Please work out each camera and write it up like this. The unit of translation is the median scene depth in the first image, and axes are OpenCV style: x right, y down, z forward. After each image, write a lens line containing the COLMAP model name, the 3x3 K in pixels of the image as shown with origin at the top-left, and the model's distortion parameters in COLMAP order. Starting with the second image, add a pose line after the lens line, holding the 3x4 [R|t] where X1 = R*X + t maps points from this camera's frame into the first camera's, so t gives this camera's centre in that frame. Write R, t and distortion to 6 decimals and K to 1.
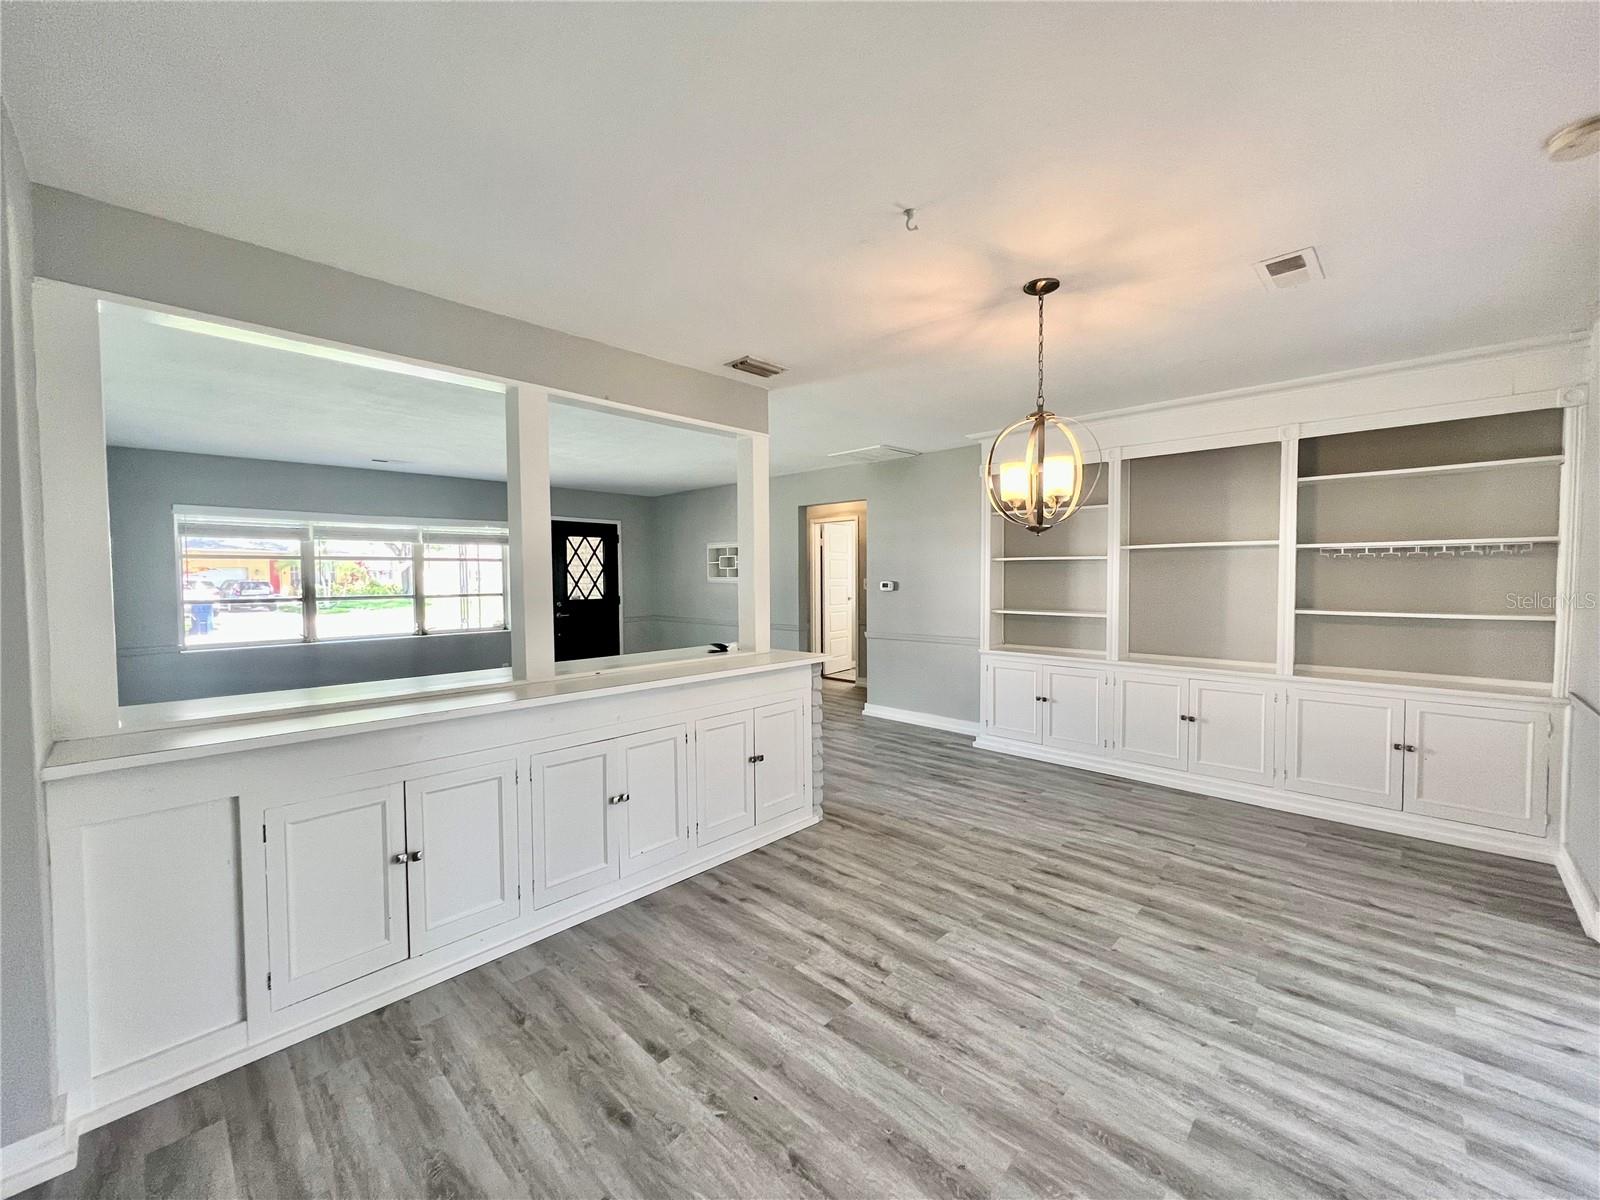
lens RADIAL K [[638.6, 0, 795.4], [0, 638.6, 596.8], [0, 0, 1]] dist [-0.000198, -0.000057]
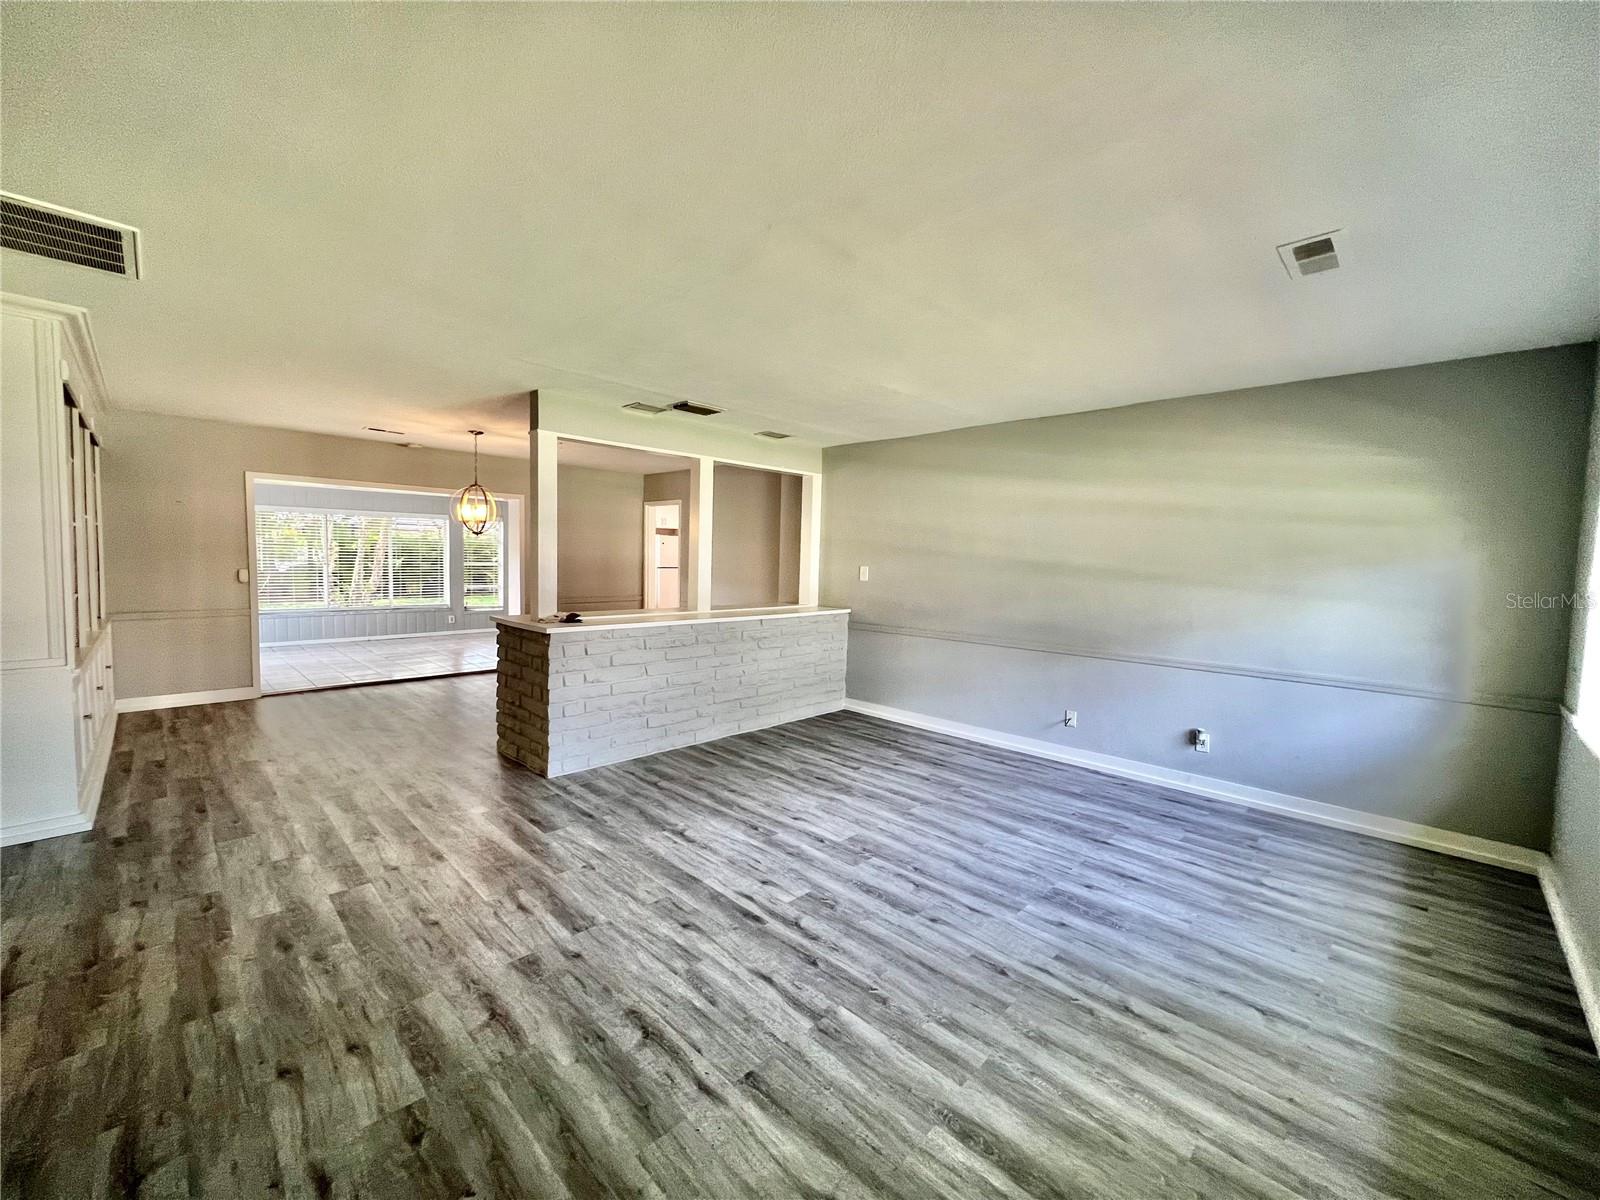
lens RADIAL K [[638.6, 0, 795.4], [0, 638.6, 596.8], [0, 0, 1]] dist [-0.000198, -0.000057]
pose [[-0.999739, -0.018914, 0.012789, -0.611618], [-0.017602, 0.995239, 0.095859, -0.085055], [-0.014541, 0.095609, -0.995313, 2.459081]]
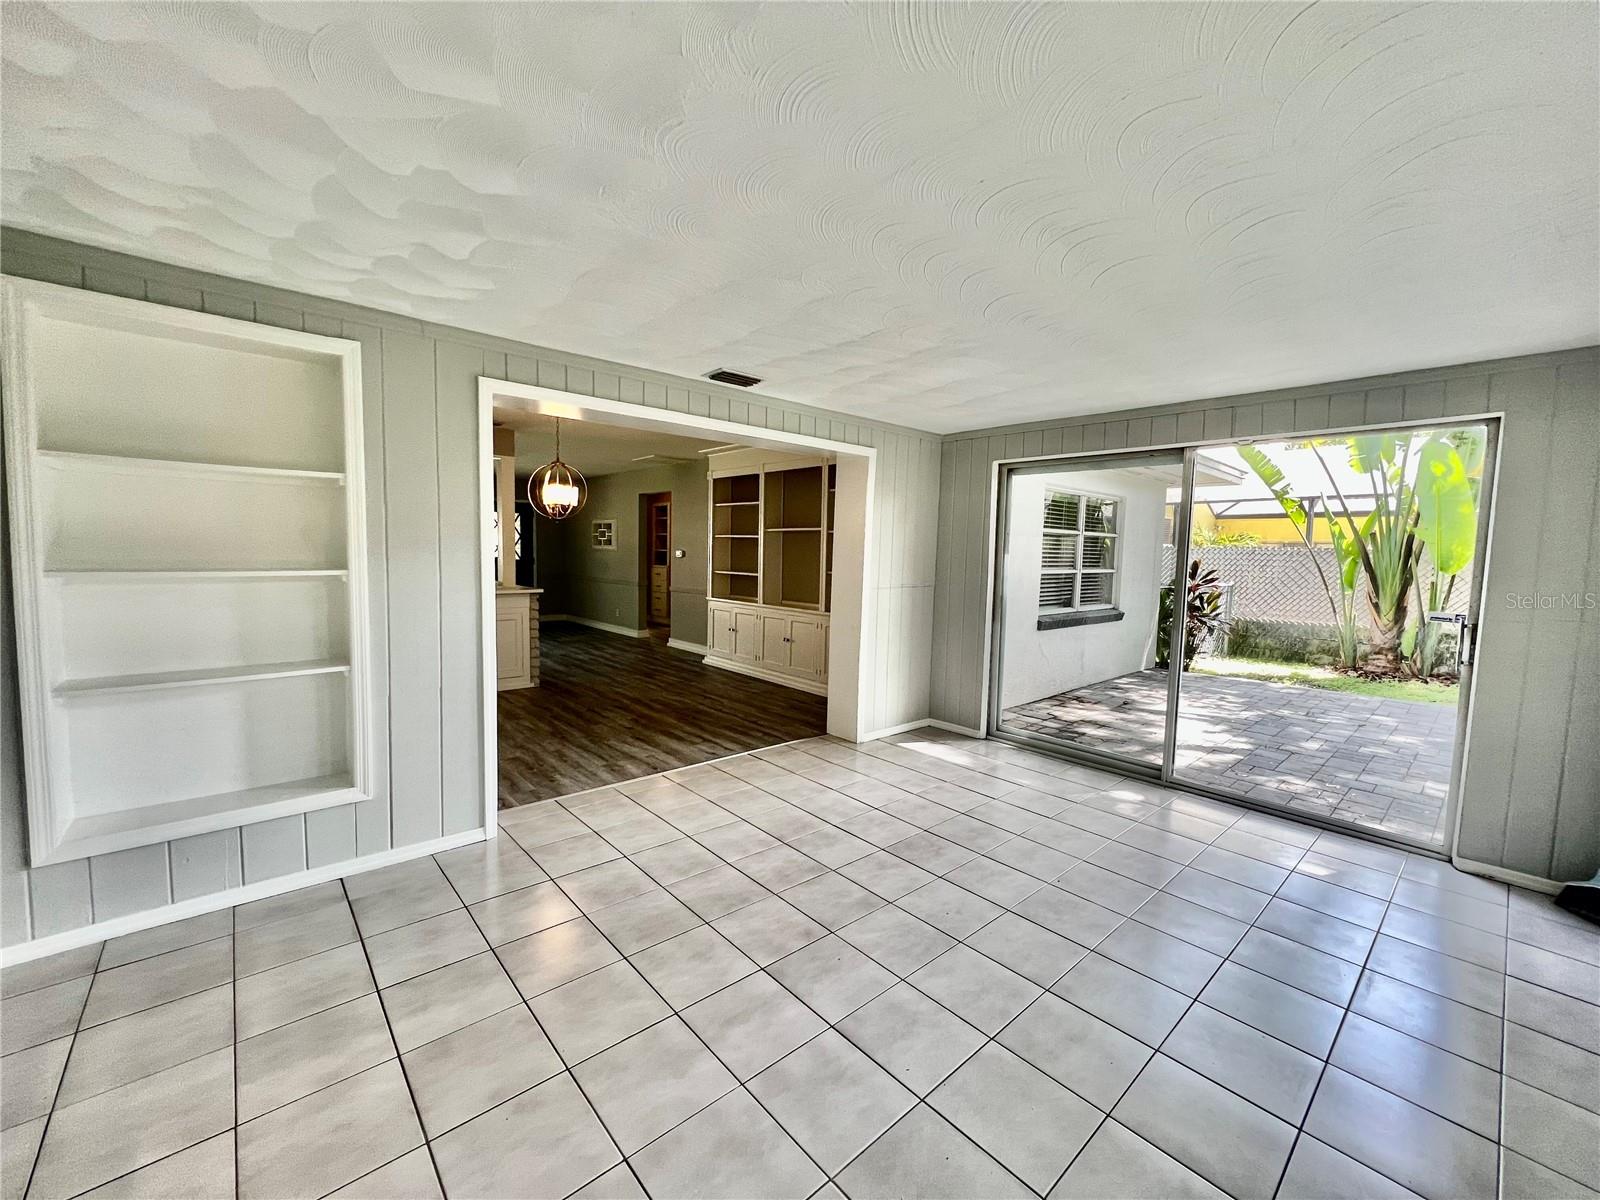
lens RADIAL K [[638.6, 0, 795.4], [0, 638.6, 596.8], [0, 0, 1]] dist [-0.000198, -0.000057]
pose [[0.996425, 0.033120, -0.077716, 0.945613], [-0.030053, 0.998735, 0.040307, 0.024744], [0.078953, -0.037827, 0.996160, -0.705957]]
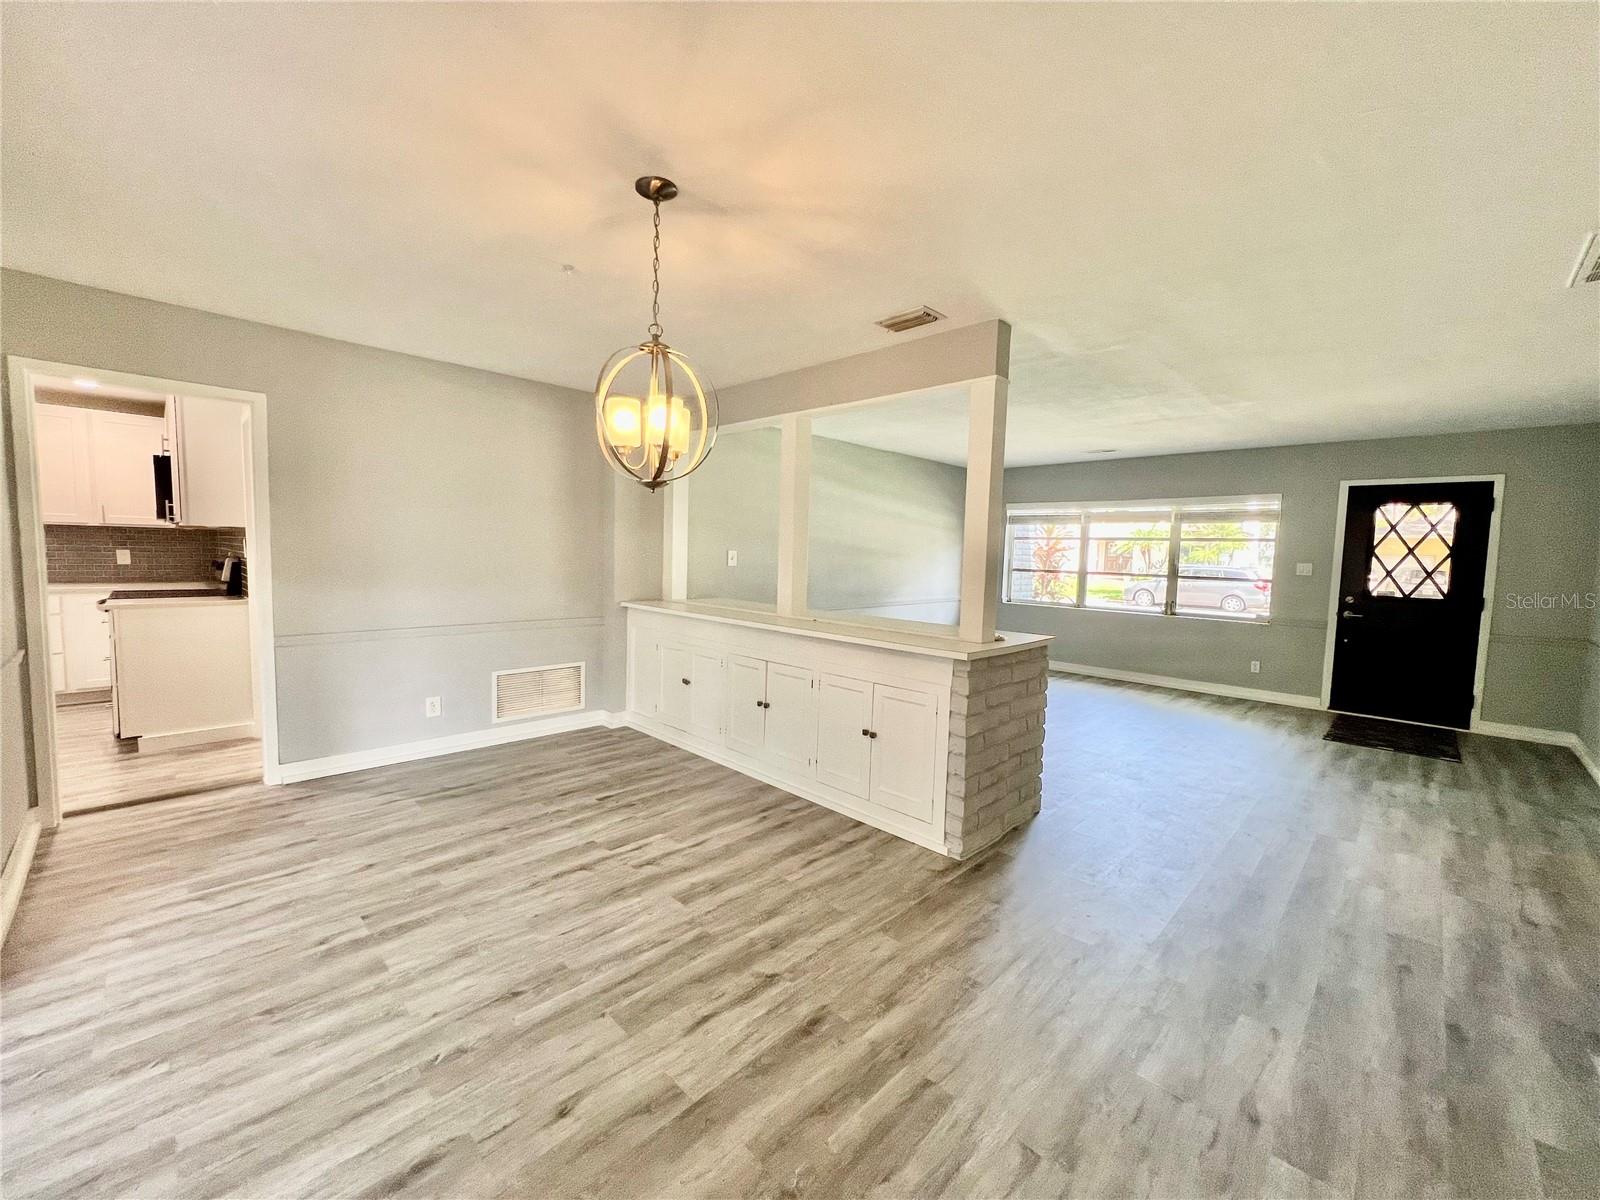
lens RADIAL K [[638.6, 0, 795.4], [0, 638.6, 596.8], [0, 0, 1]] dist [-0.000198, -0.000057]
pose [[-0.015011, 0.078647, -0.996789, 0.896490], [-0.061216, 0.994959, 0.079425, -0.026250], [0.998012, 0.062212, -0.010121, 0.877115]]
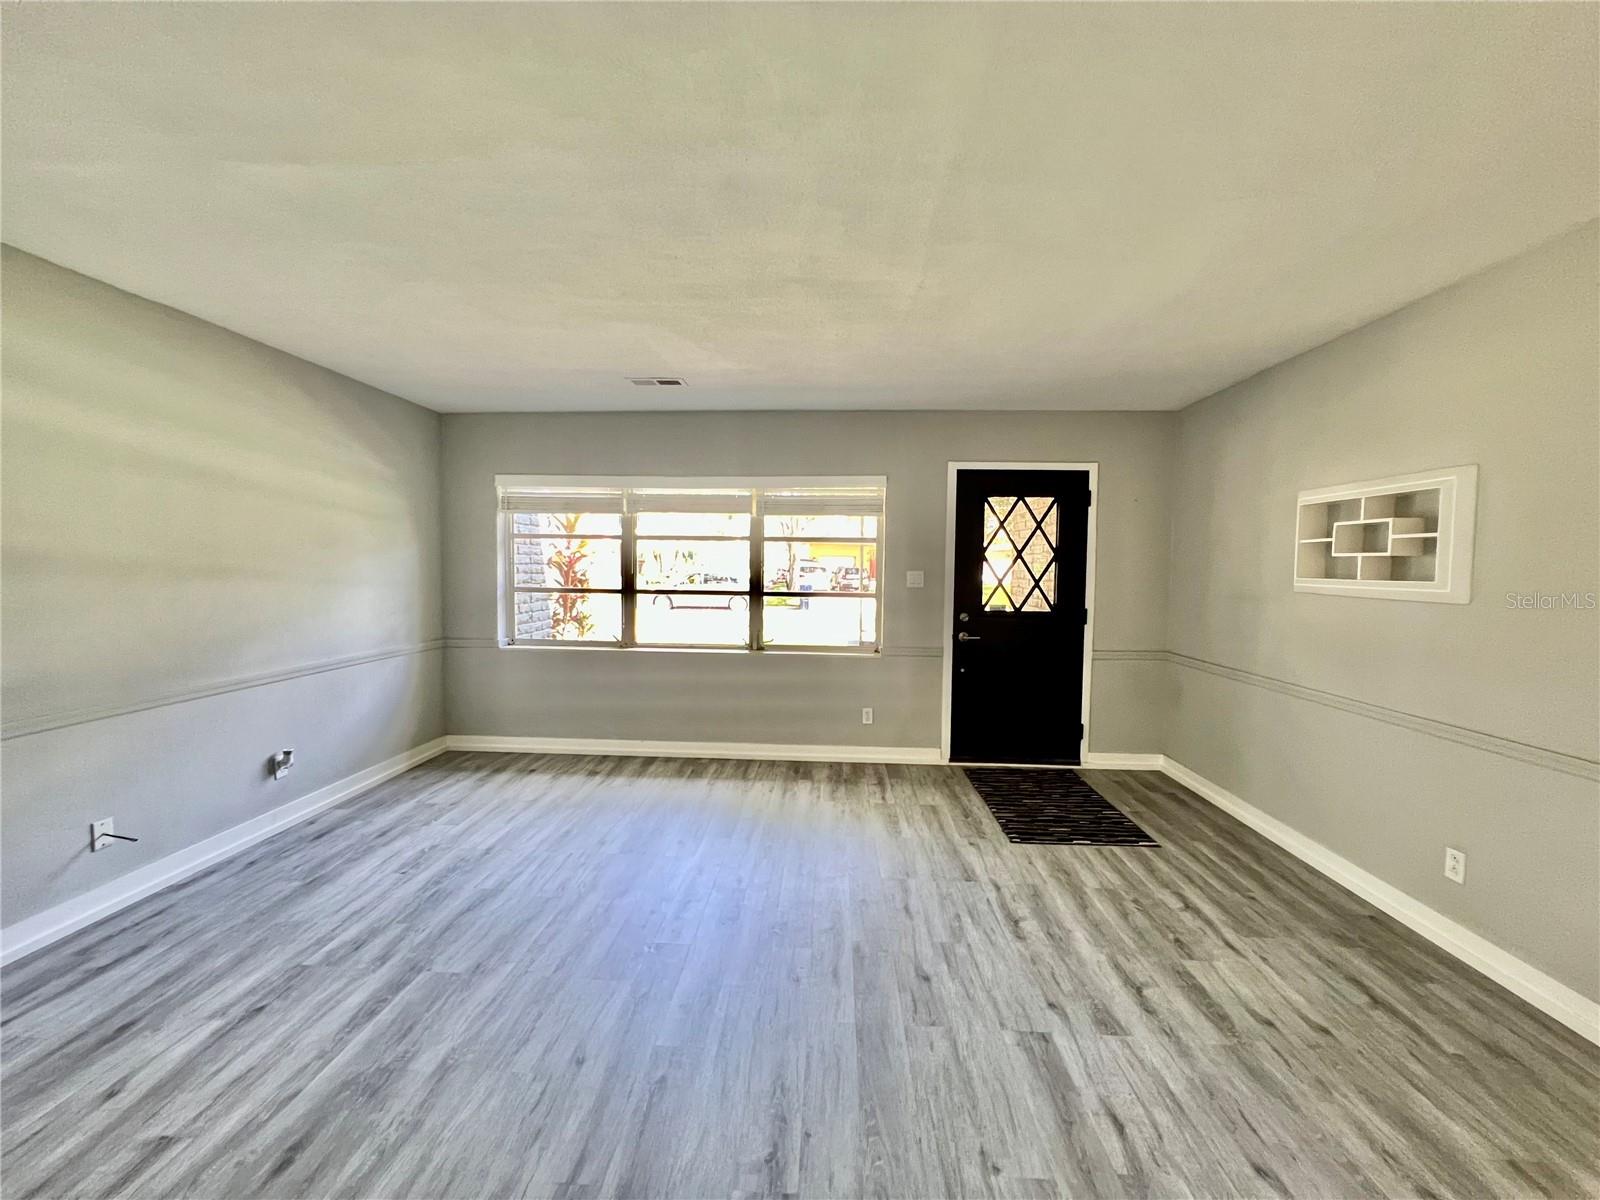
lens RADIAL K [[638.6, 0, 795.4], [0, 638.6, 596.8], [0, 0, 1]] dist [-0.000198, -0.000057]
pose [[0.652078, 0.052446, -0.756336, -0.093274], [-0.042662, 0.998562, 0.032462, -0.044450], [0.756951, 0.011100, 0.653378, 1.227928]]
